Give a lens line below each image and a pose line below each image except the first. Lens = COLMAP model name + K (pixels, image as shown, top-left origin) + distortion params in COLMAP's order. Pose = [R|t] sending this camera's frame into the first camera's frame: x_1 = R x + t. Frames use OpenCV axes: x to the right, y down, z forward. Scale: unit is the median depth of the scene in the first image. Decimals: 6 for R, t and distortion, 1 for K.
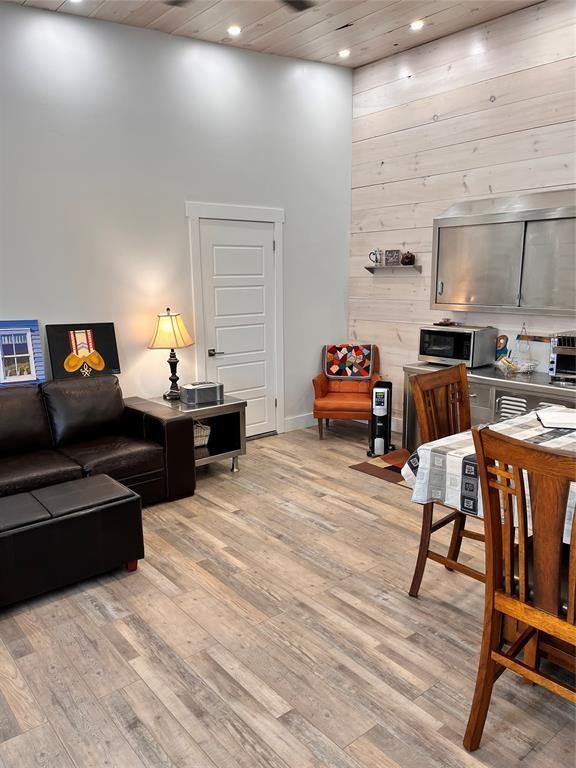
lens RADIAL K [[577.9, 0, 288.0], [0, 577.9, 384.0], [0, 0, 1]] dist [0.009659, 0.003378]
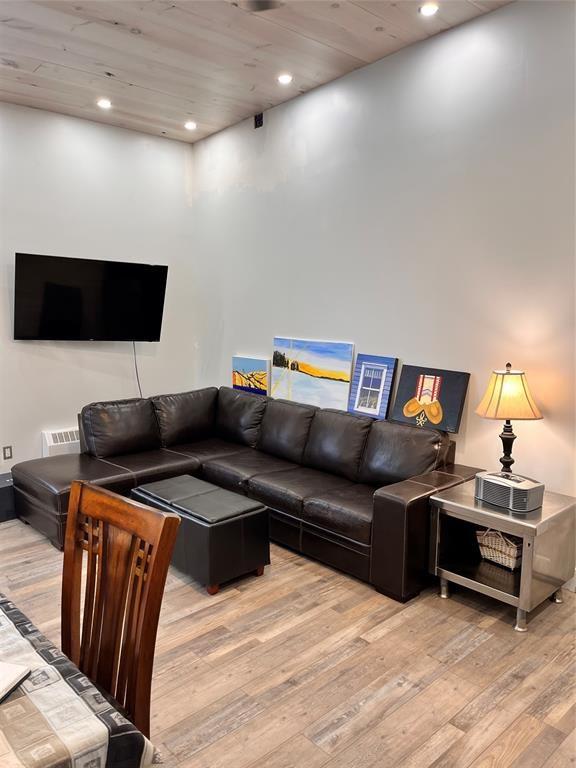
lens RADIAL K [[577.9, 0, 288.0], [0, 577.9, 384.0], [0, 0, 1]] dist [0.009659, 0.003378]
pose [[0.064782, 0.138142, -0.988291, 0.523346], [-0.207622, 0.970565, 0.122055, -0.144936], [0.976062, 0.197284, 0.091556, 0.708009]]
